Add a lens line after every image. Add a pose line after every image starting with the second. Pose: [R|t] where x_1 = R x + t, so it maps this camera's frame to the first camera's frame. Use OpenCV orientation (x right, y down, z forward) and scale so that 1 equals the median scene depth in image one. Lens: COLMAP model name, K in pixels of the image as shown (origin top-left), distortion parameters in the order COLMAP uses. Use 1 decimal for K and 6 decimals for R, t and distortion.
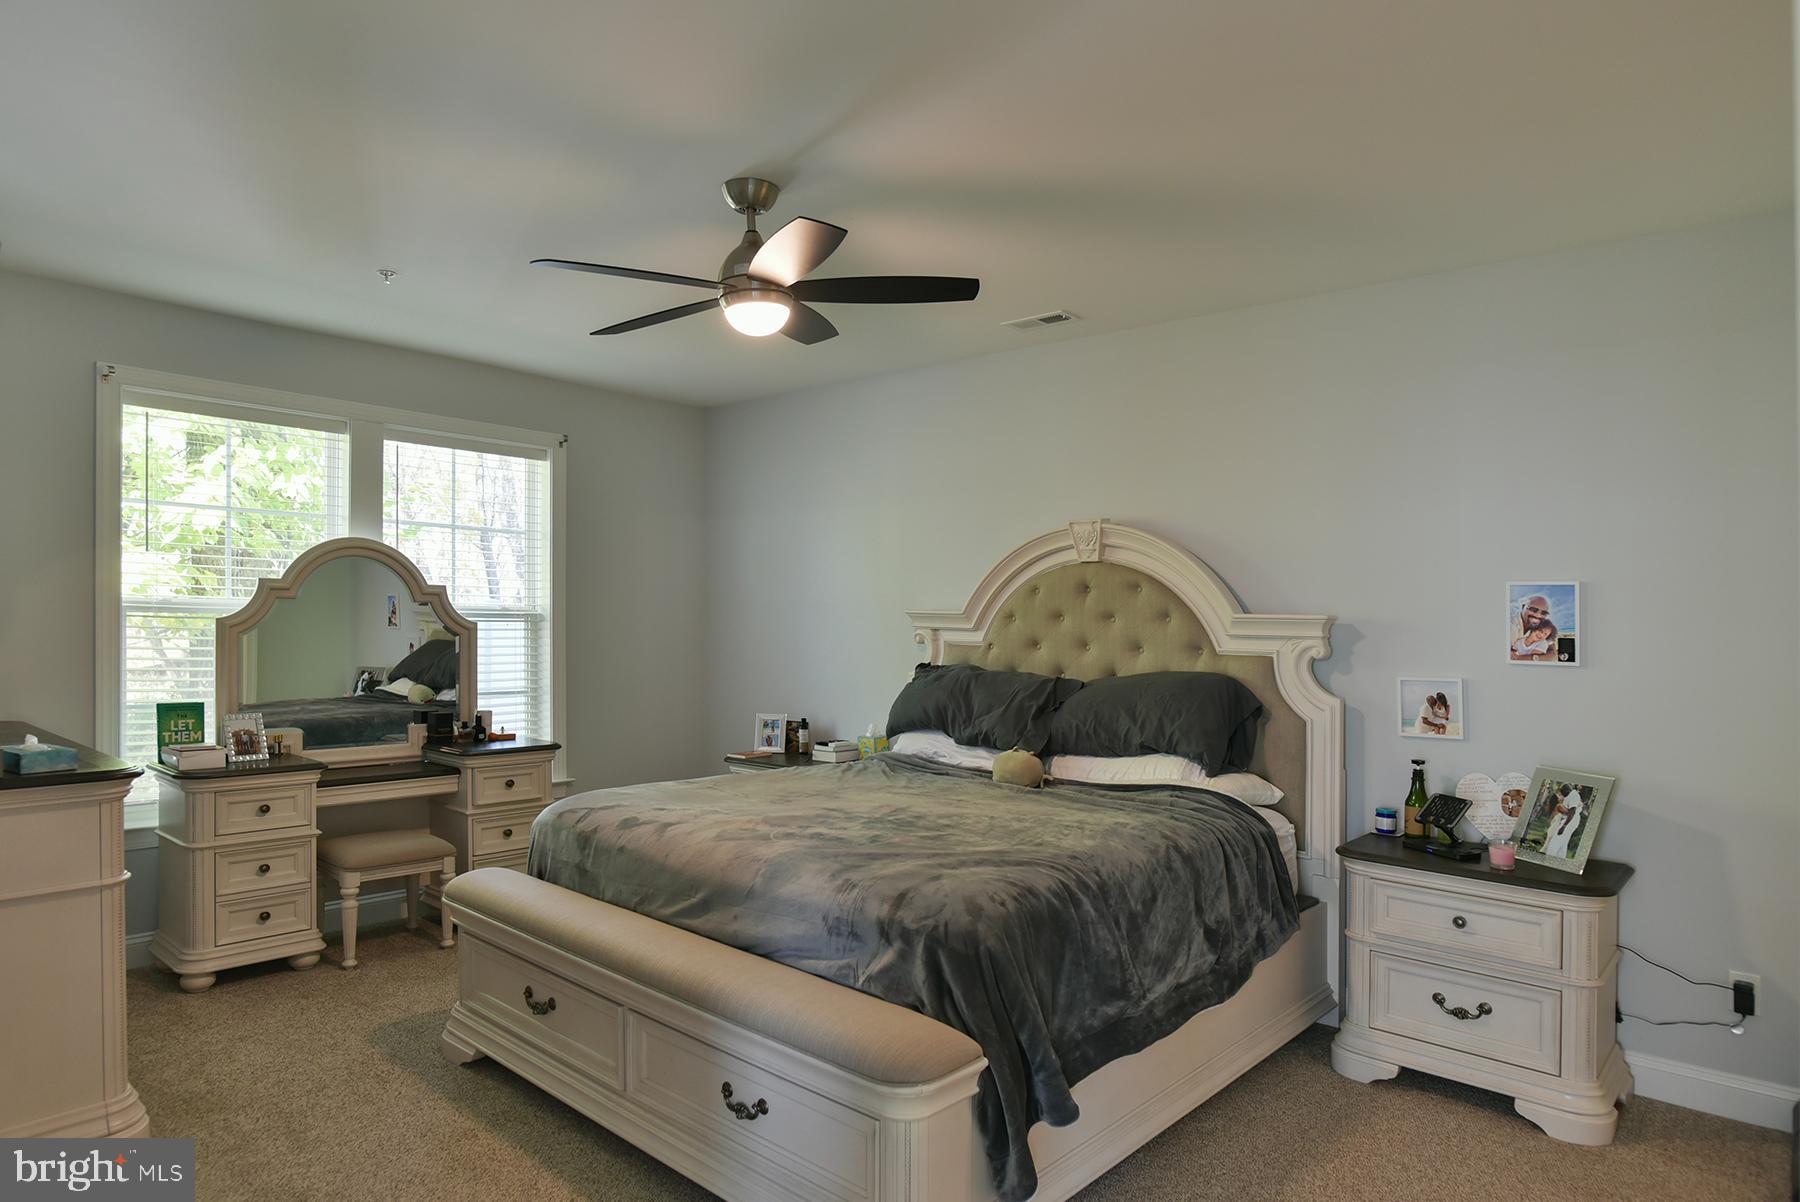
lens RADIAL K [[1048.3, 0, 896.8], [0, 1048.3, 603.1], [0, 0, 1]] dist [-0.039002, 0.014185]
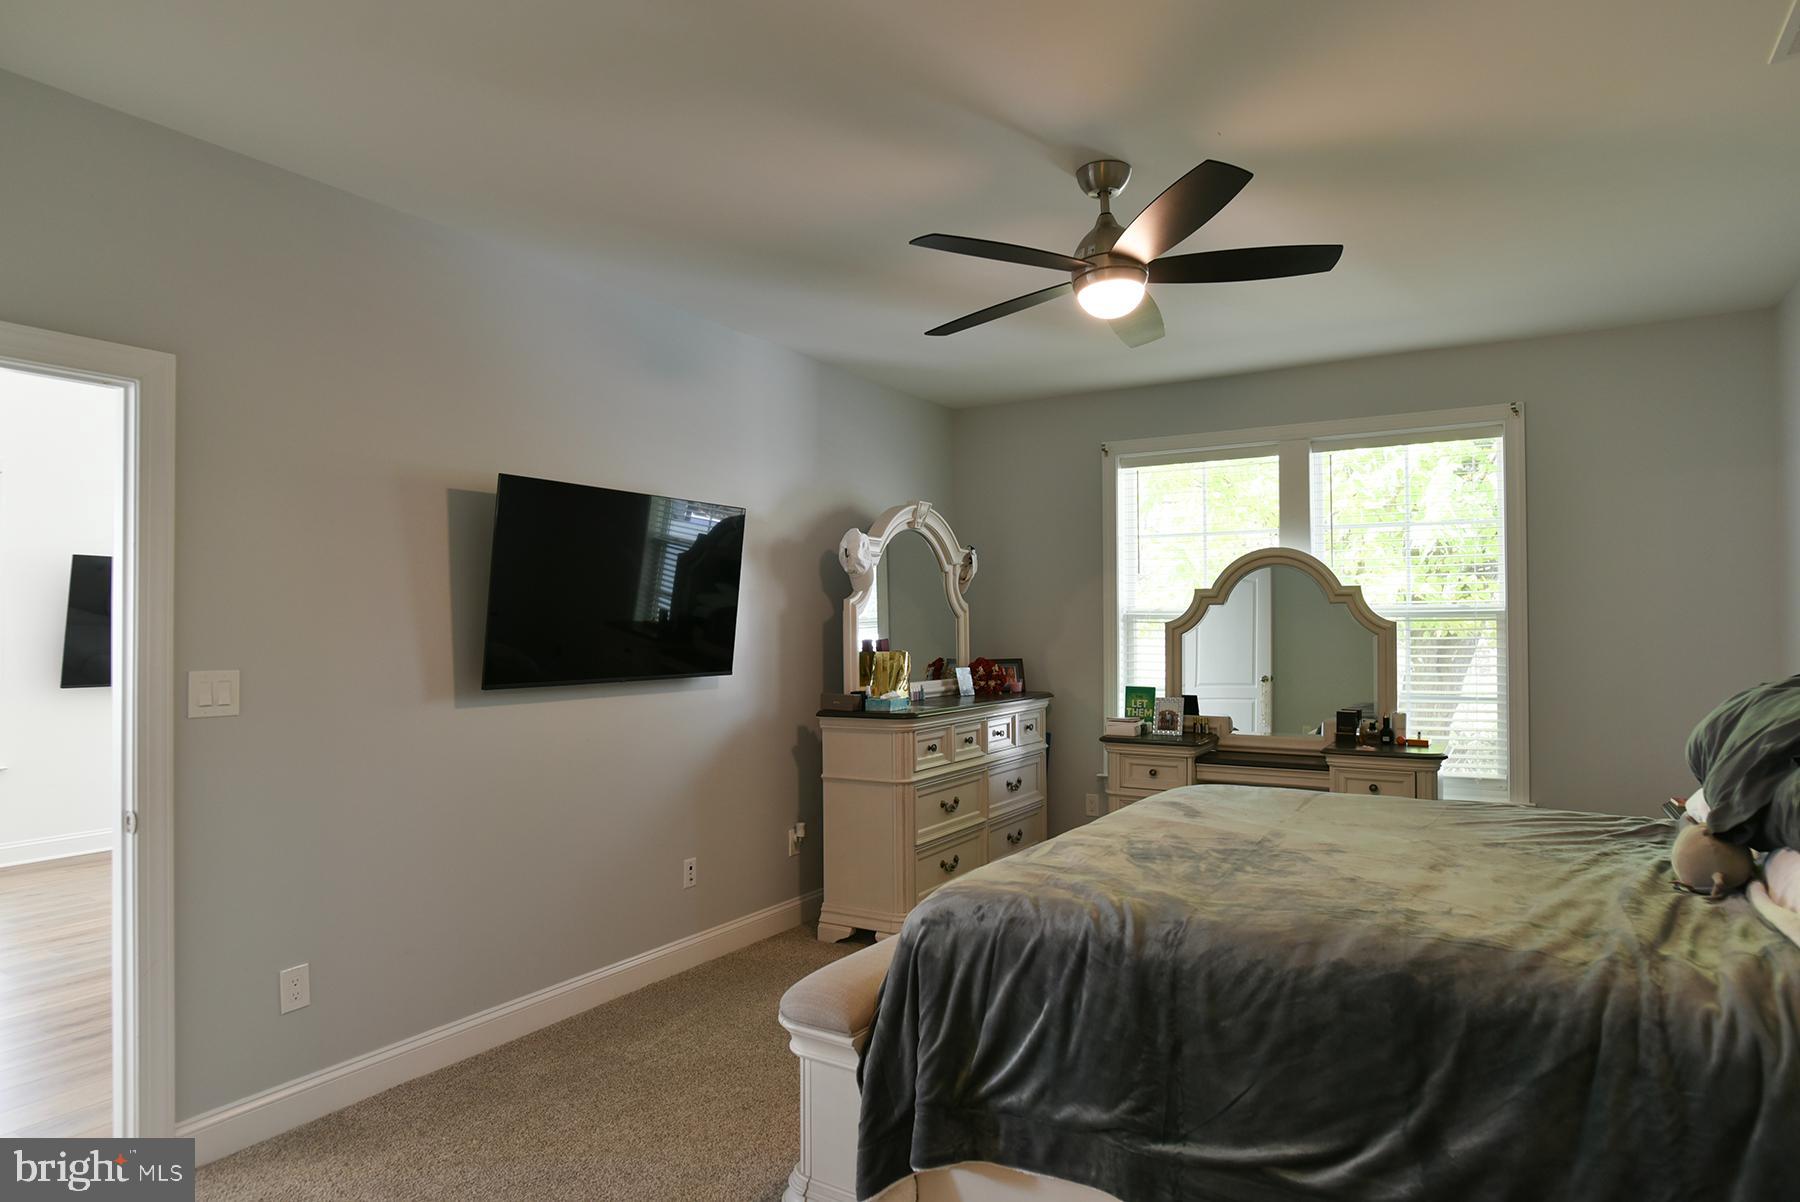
lens RADIAL K [[1048.3, 0, 900.8], [0, 1048.3, 604.5], [0, 0, 1]] dist [-0.039002, 0.014185]
pose [[0.185937, -0.037335, -0.981852, 0.478979], [0.024004, 0.999152, -0.033447, 0.024640], [0.982268, -0.017349, 0.186675, 0.381025]]
